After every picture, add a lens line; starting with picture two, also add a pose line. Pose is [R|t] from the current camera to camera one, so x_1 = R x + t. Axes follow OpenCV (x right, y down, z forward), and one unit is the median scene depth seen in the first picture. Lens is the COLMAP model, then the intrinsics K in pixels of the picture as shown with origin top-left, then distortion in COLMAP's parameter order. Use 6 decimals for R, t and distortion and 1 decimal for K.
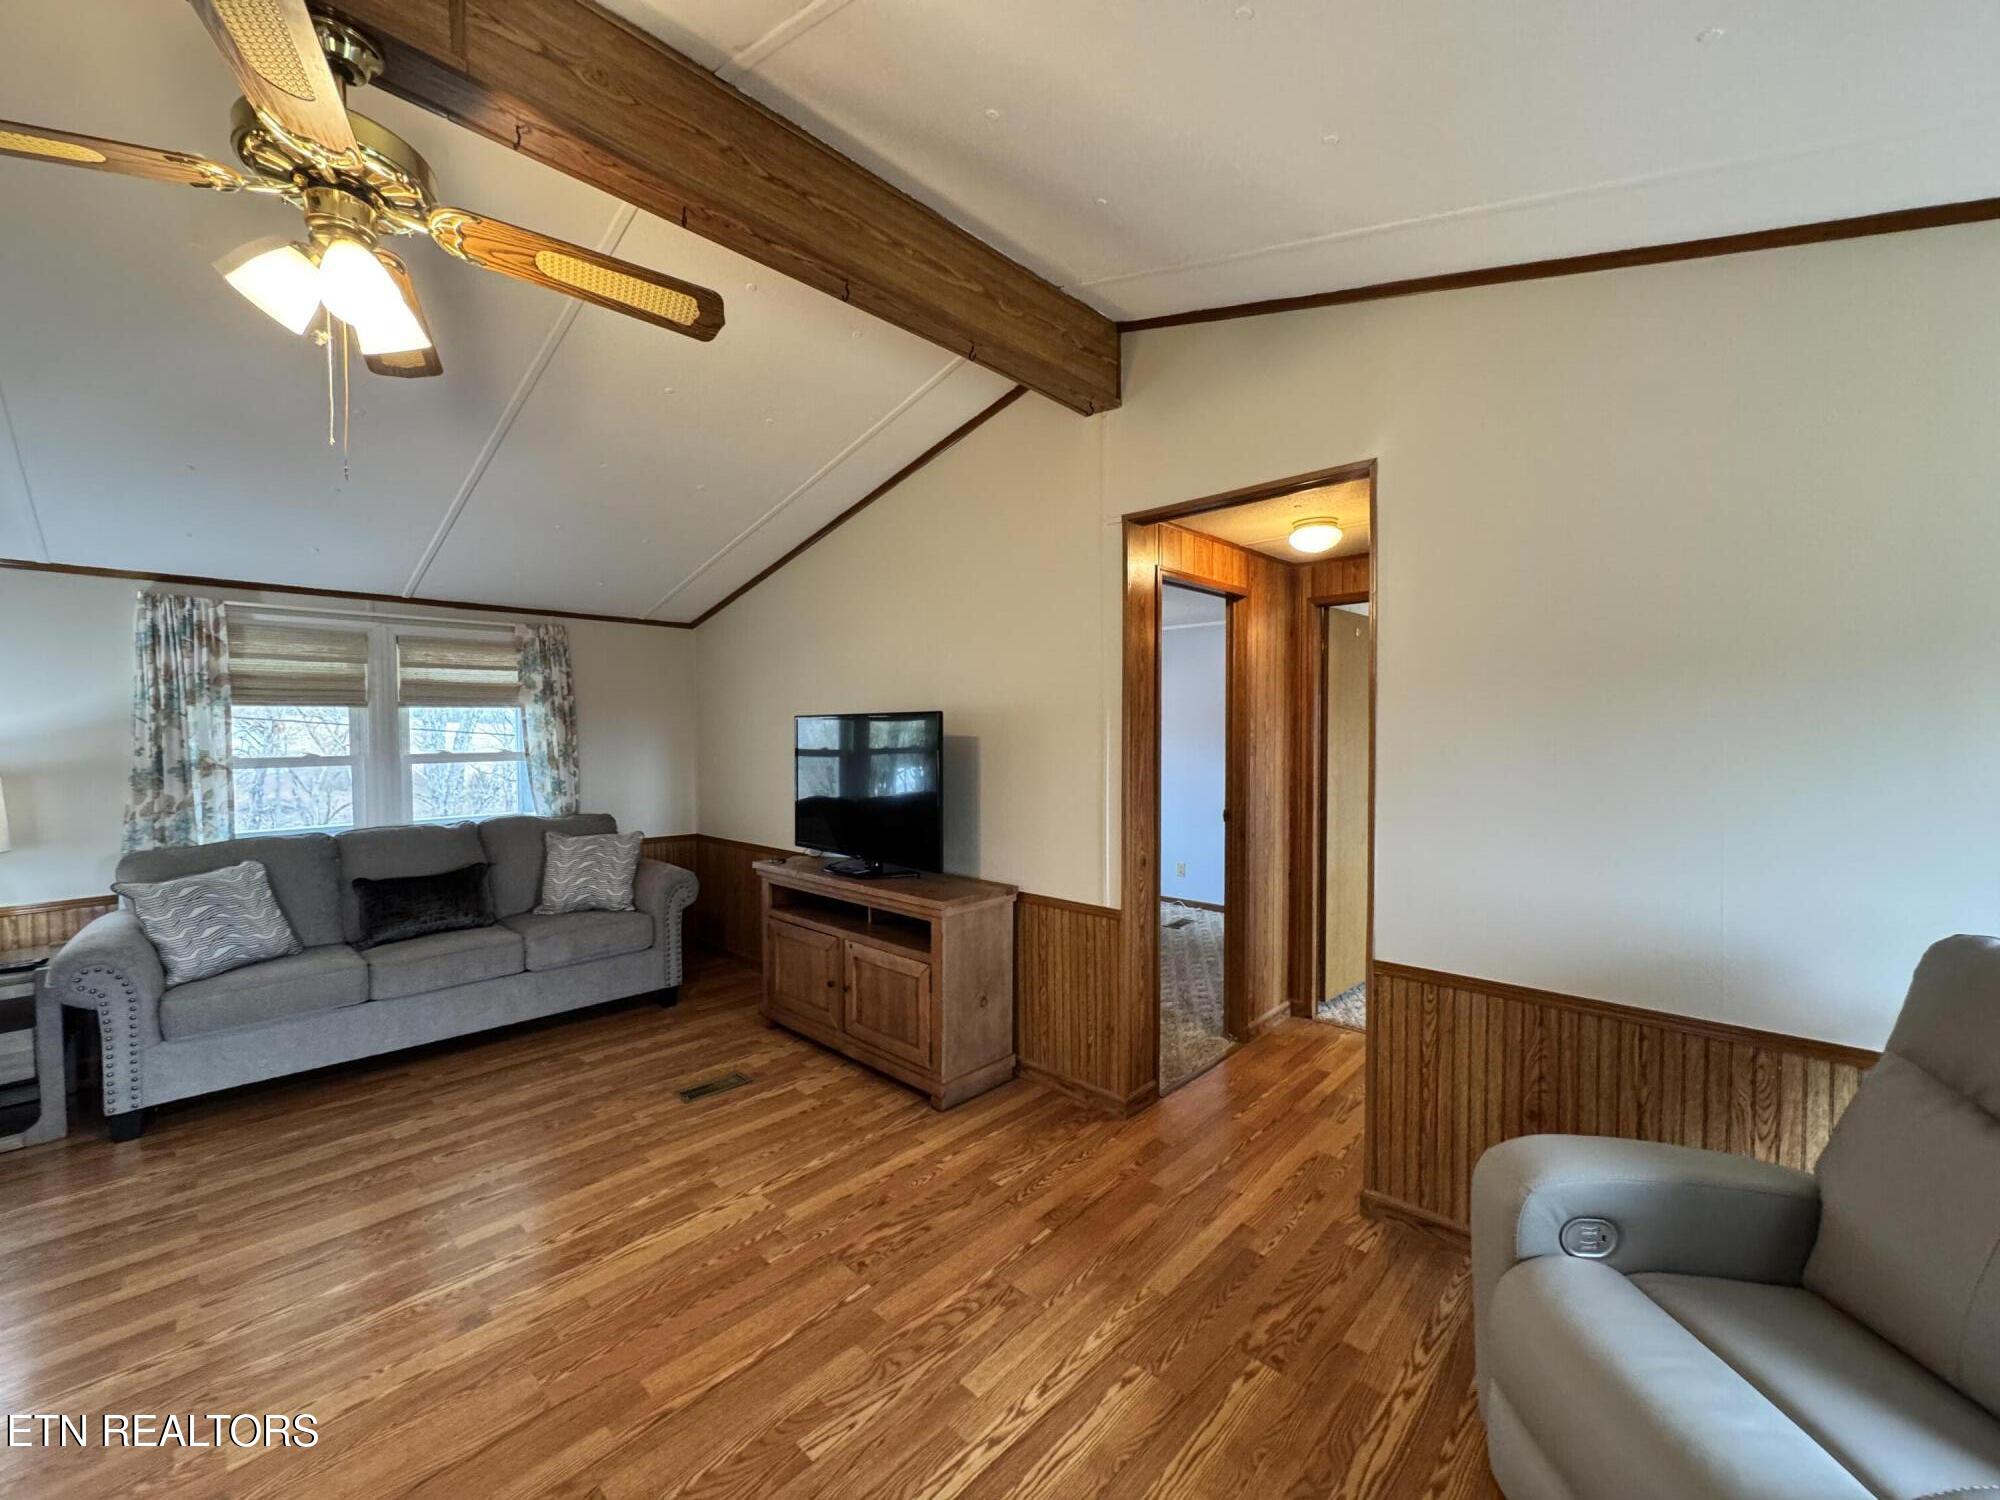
lens RADIAL K [[793.9, 0, 1001.7], [0, 793.9, 749.4], [0, 0, 1]] dist [-0.004567, 0.000626]
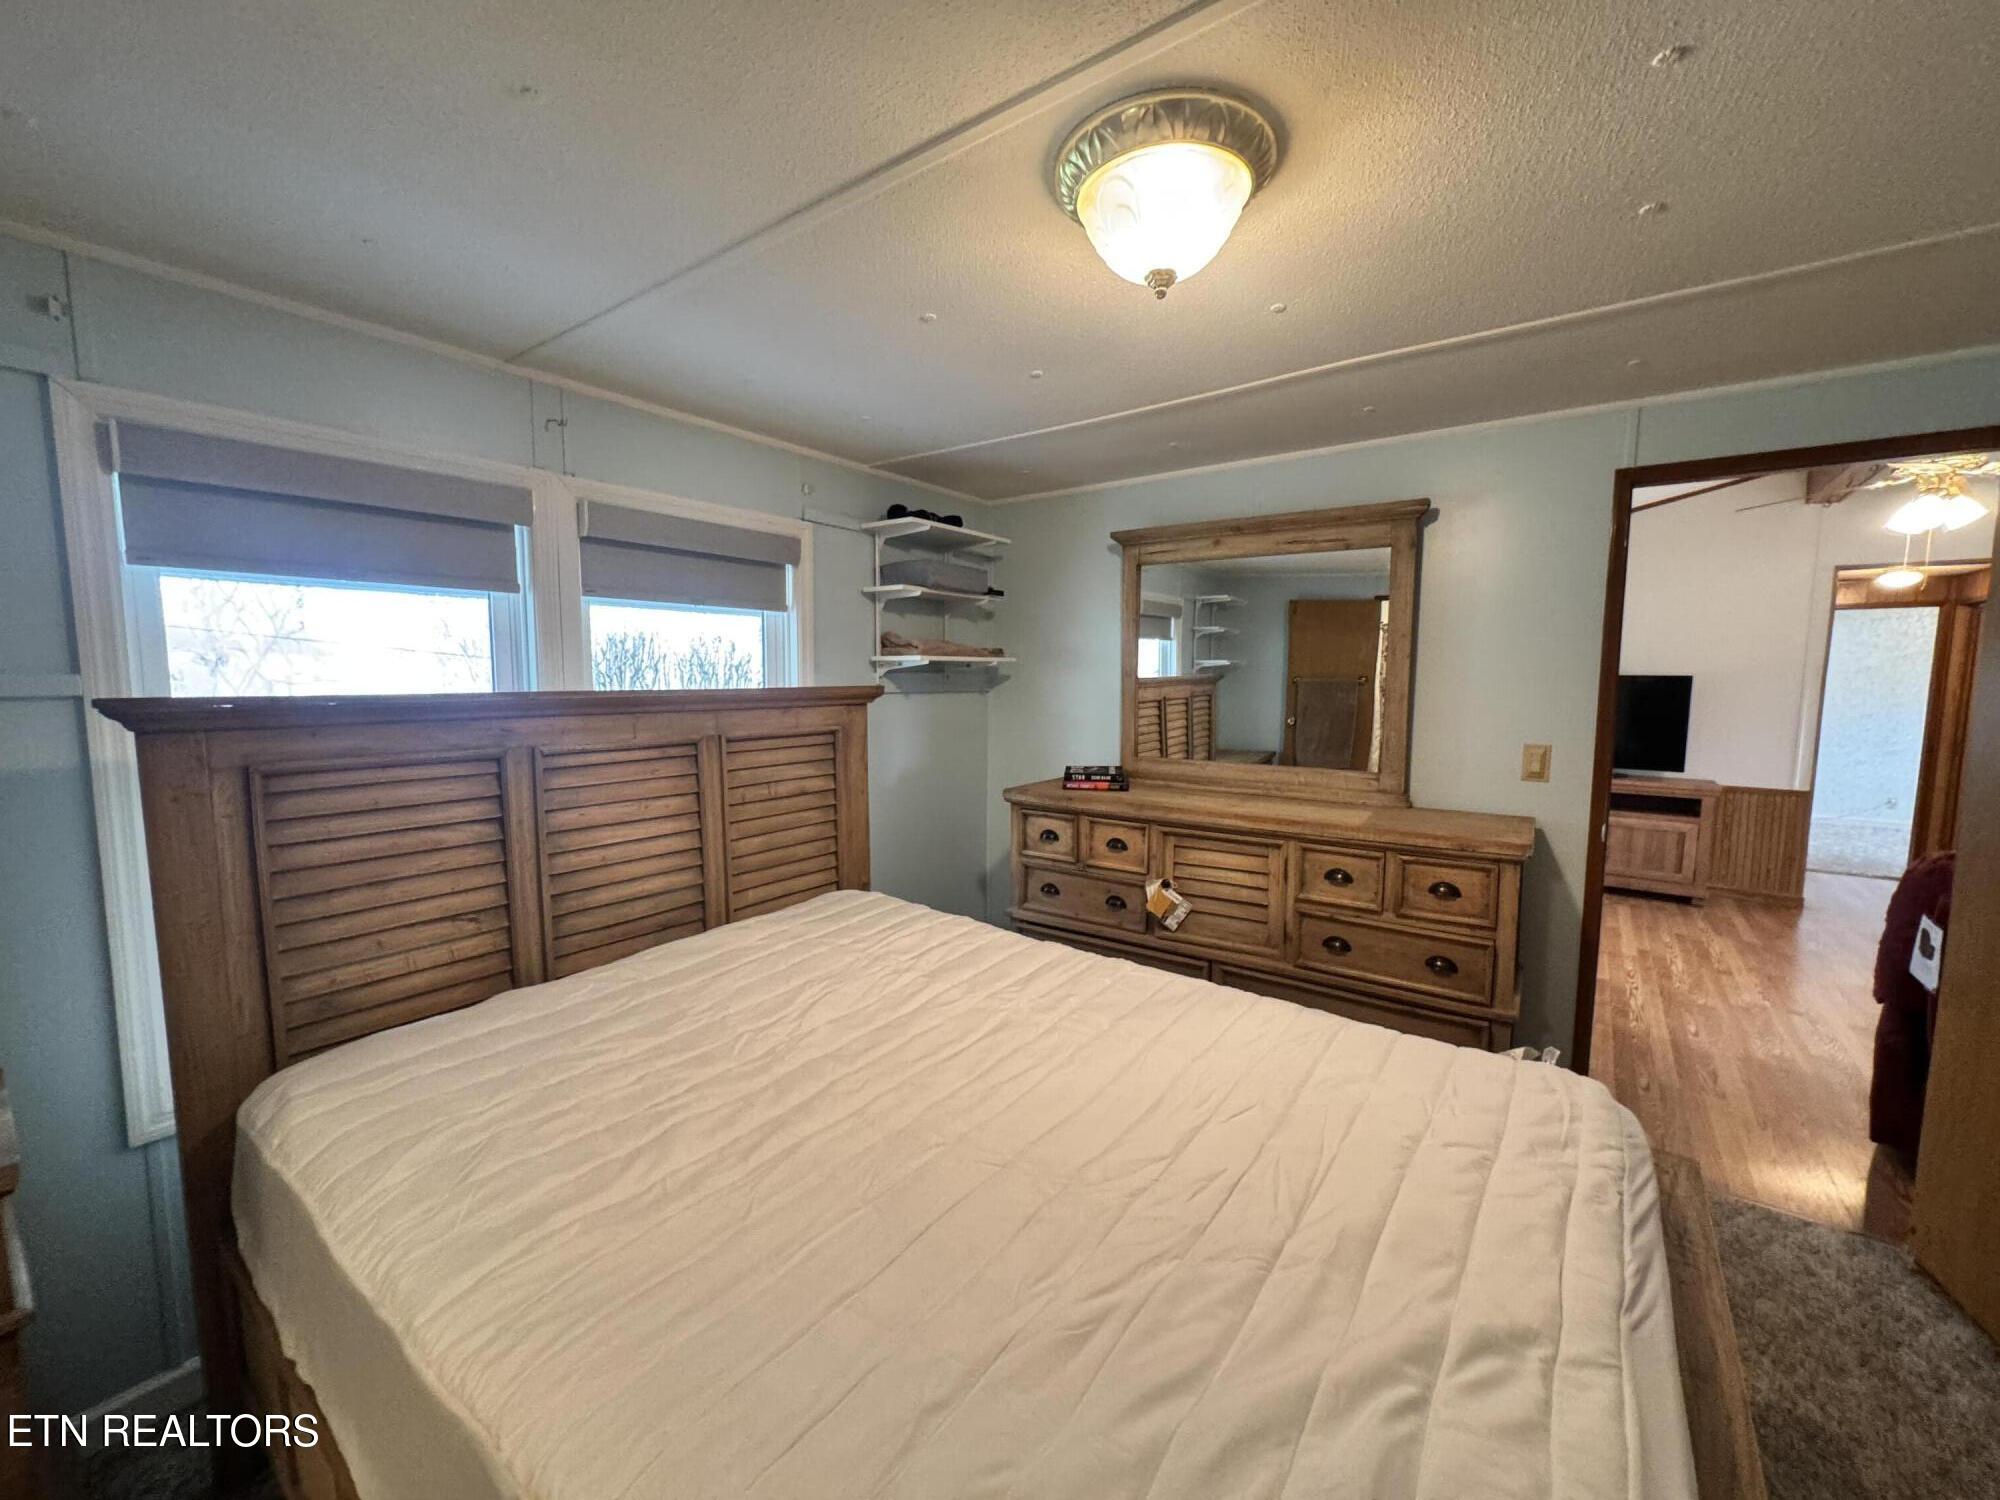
lens RADIAL K [[793.9, 0, 1001.7], [0, 793.9, 749.4], [0, 0, 1]] dist [-0.004567, 0.000626]
pose [[0.992474, 0.000217, 0.122459, -2.144749], [-0.009221, 0.997292, 0.072965, -0.004577], [-0.122112, -0.073545, 0.989788, -0.608278]]
